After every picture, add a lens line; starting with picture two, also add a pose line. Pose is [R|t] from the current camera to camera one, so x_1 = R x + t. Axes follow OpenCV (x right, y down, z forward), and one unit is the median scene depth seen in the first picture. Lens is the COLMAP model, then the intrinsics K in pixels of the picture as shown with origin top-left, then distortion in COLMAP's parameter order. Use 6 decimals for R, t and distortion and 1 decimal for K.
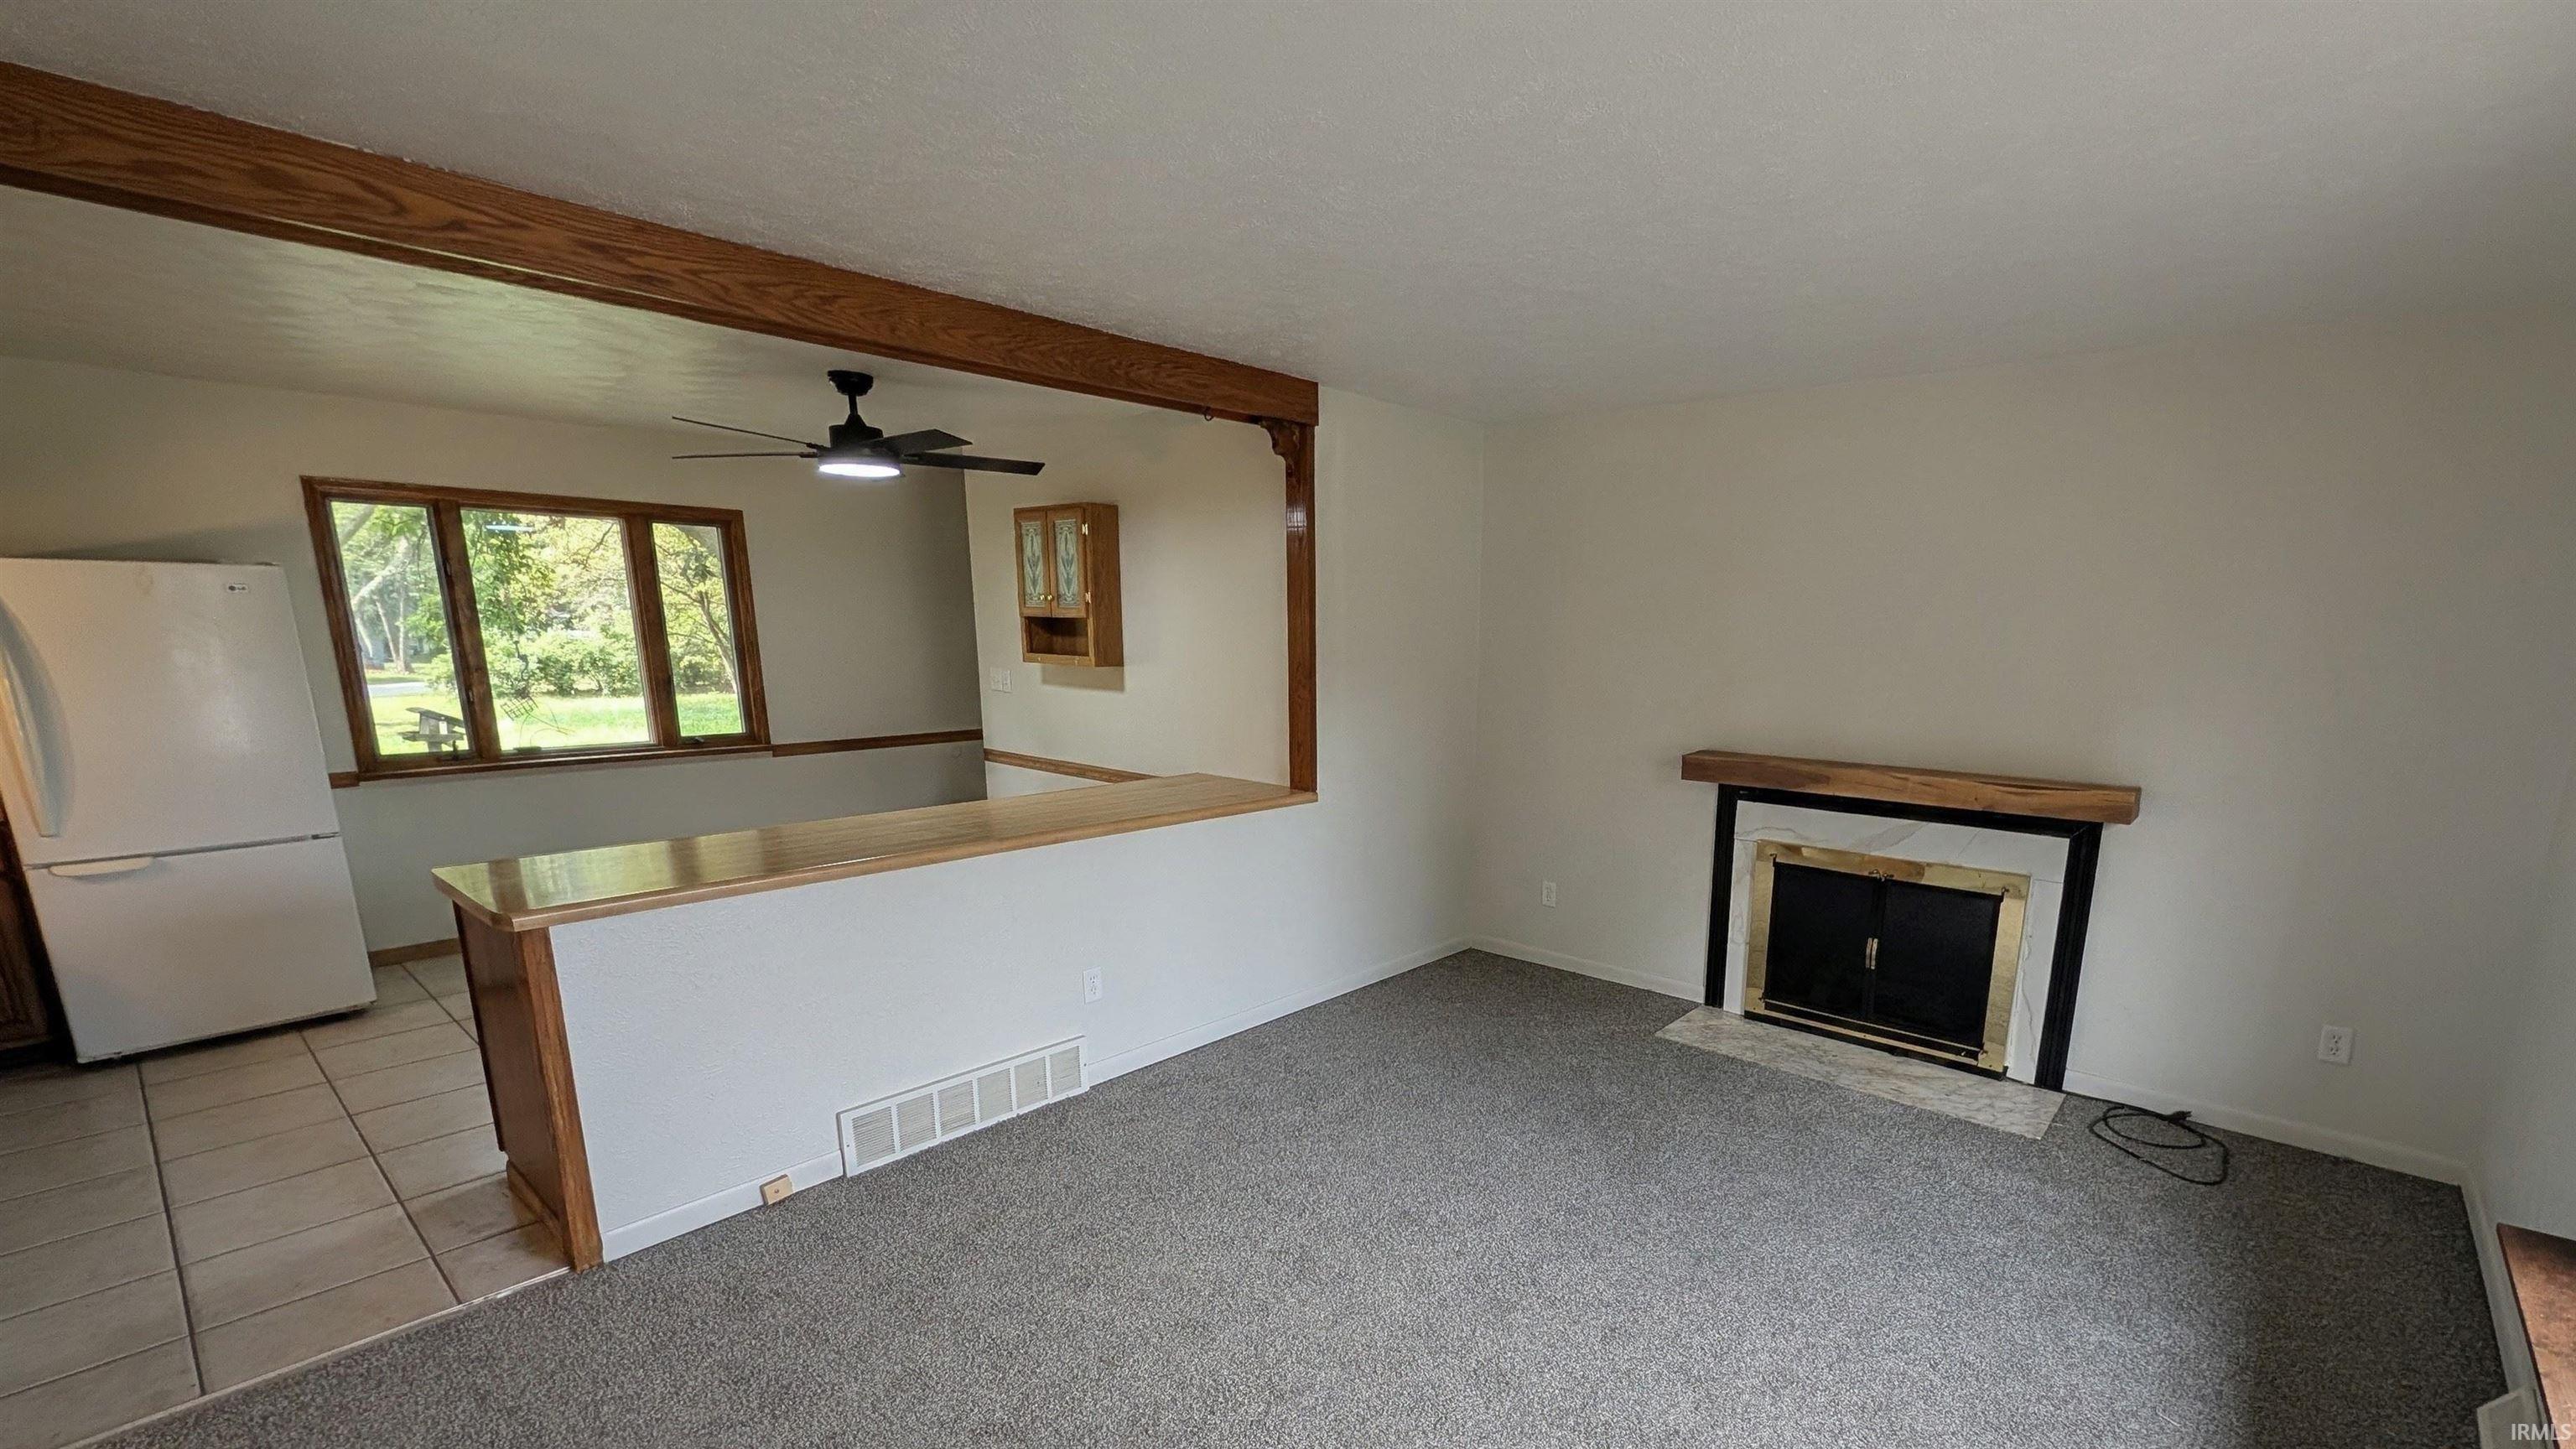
lens RADIAL K [[1098.0, 0, 1417.1], [0, 1098.0, 861.3], [0, 0, 1]] dist [0.002960, 0.000241]
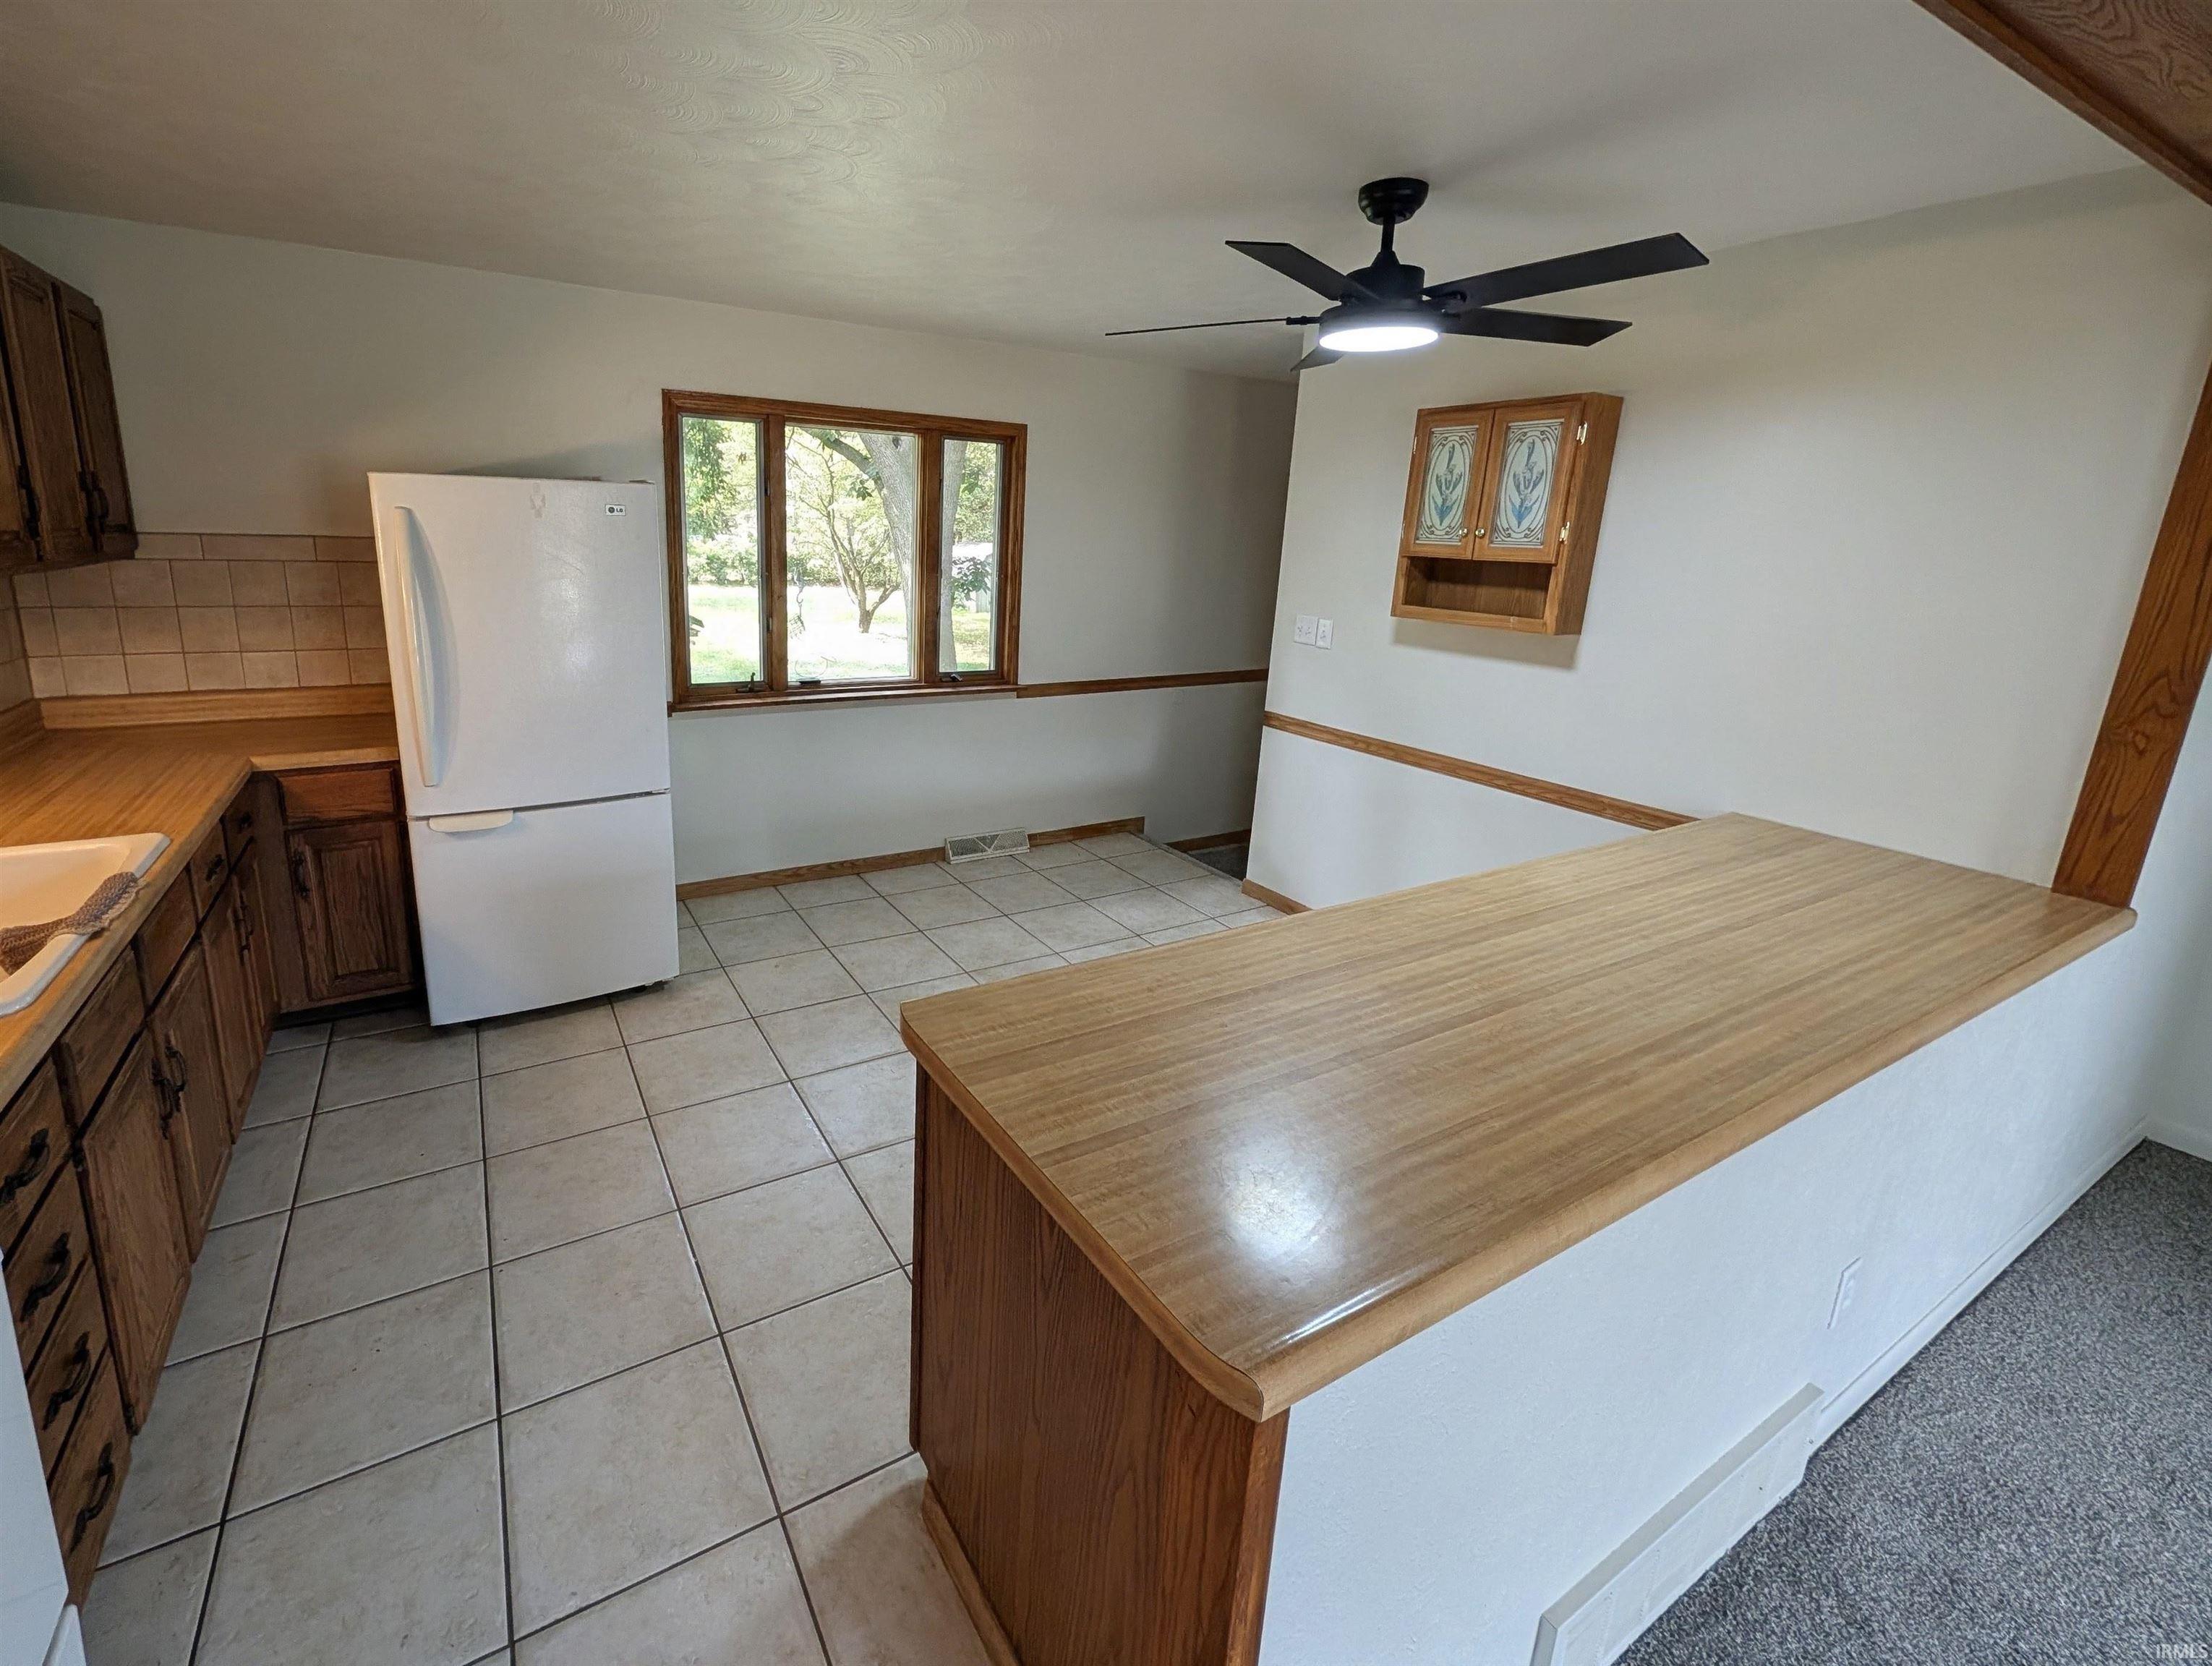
lens RADIAL K [[948.7, 0, 975.9], [0, 948.7, 738.4], [0, 0, 1]] dist [-0.001166, -0.000421]
pose [[0.926319, 0.100595, -0.363060, -0.402094], [-0.103168, 0.994587, 0.012352, -0.083005], [0.362338, 0.026014, 0.931684, 0.320095]]
